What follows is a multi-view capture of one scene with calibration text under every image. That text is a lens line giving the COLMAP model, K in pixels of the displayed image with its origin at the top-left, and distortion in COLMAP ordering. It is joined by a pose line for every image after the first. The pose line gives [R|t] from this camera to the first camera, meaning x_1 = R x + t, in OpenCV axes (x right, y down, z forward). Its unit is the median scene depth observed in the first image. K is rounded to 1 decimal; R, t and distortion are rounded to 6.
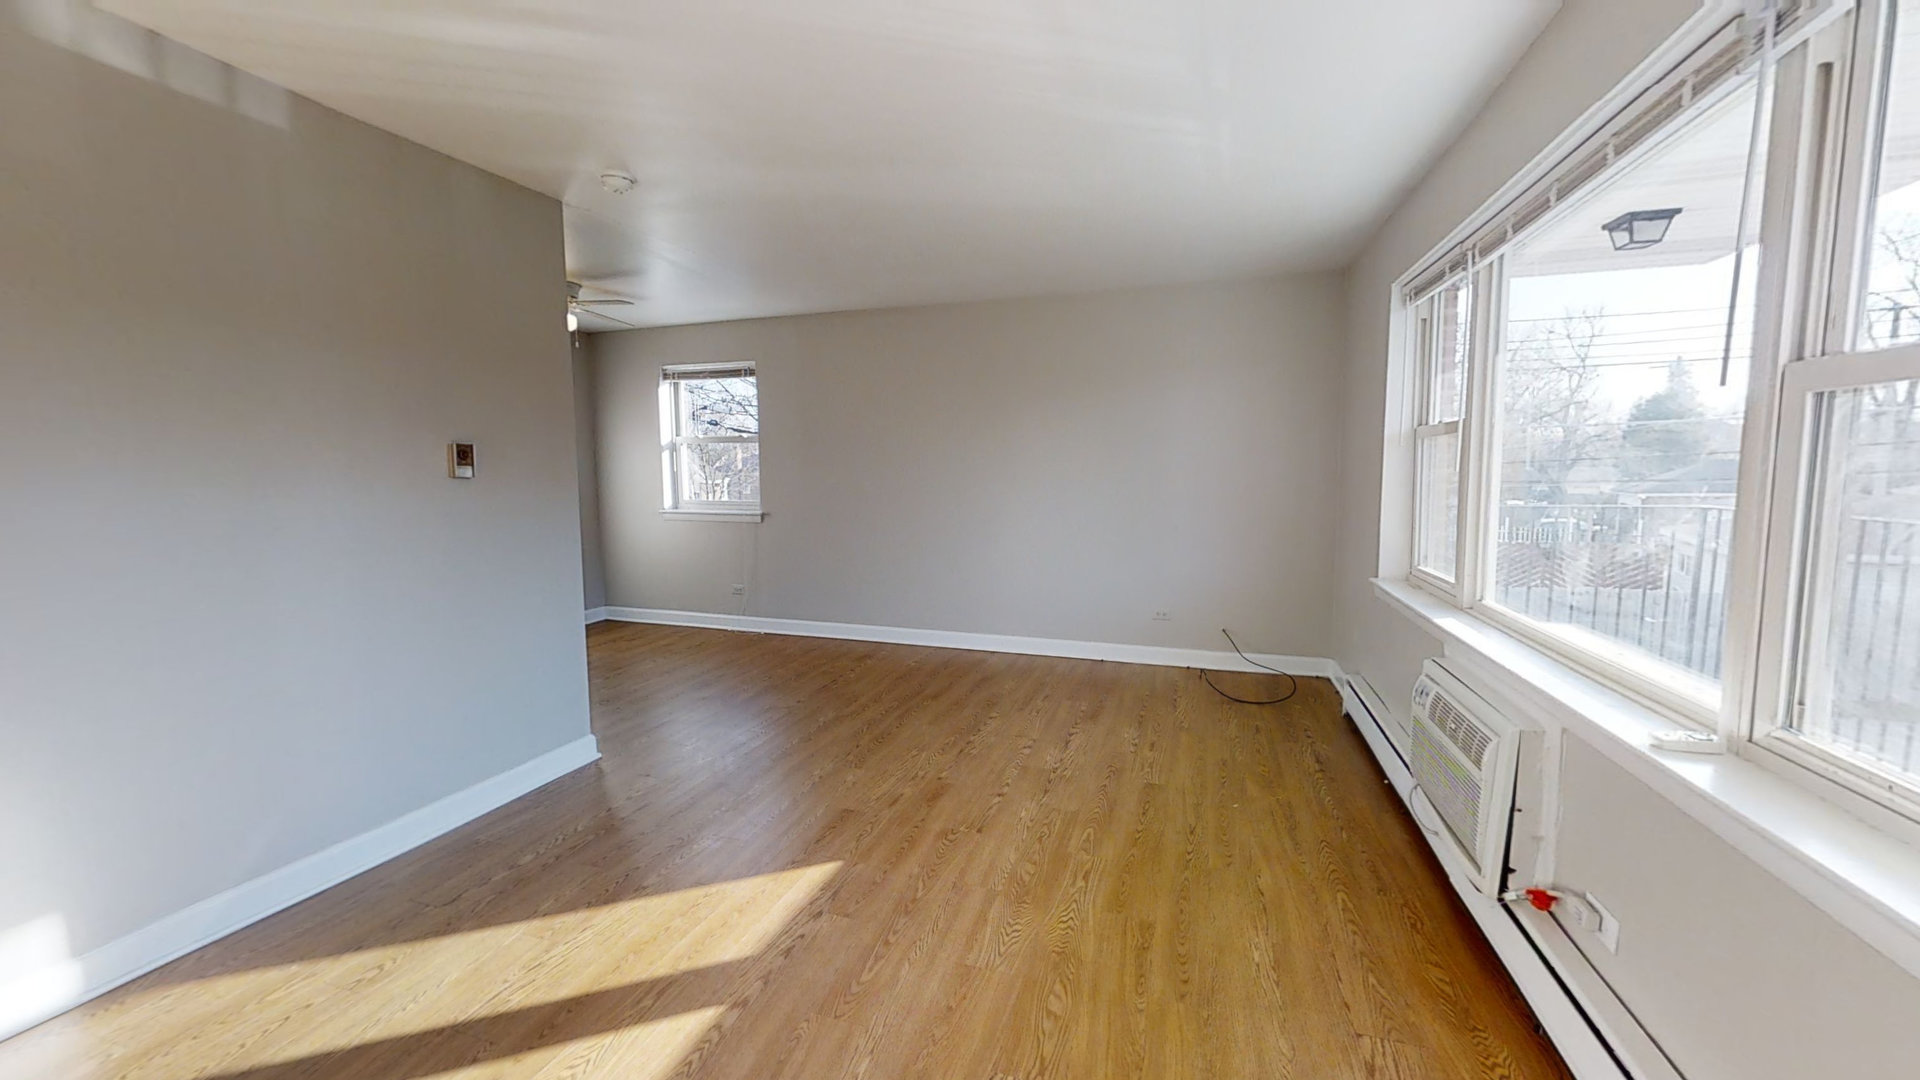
lens RADIAL K [[700.8, 0, 979.9], [0, 700.8, 530.0], [0, 0, 1]] dist [-0.003150, 0.000383]
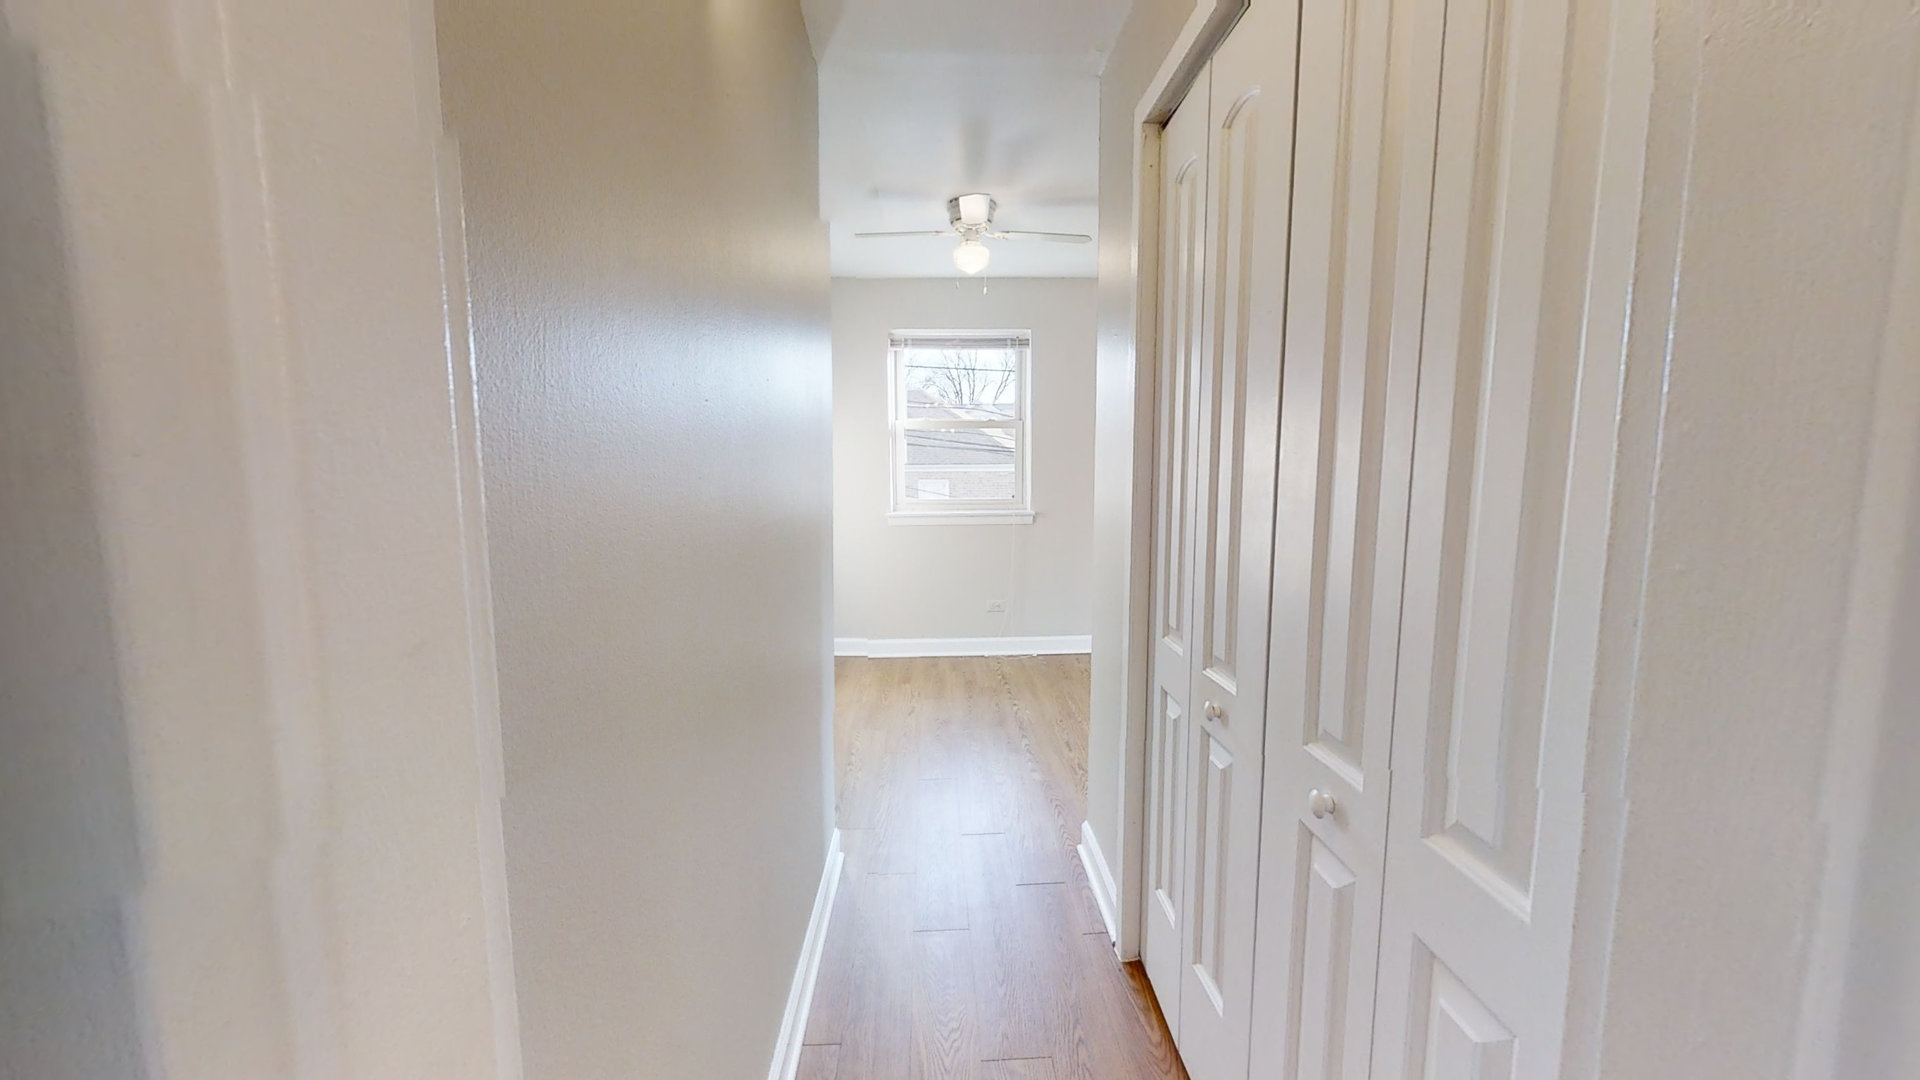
lens RADIAL K [[700.8, 0, 957.7], [0, 700.8, 538.1], [0, 0, 1]] dist [-0.003150, 0.000383]
pose [[0.944684, -0.042220, 0.325253, -0.646357], [0.037401, 0.999078, 0.021060, -0.014417], [-0.325843, -0.007730, 0.945392, 0.231423]]
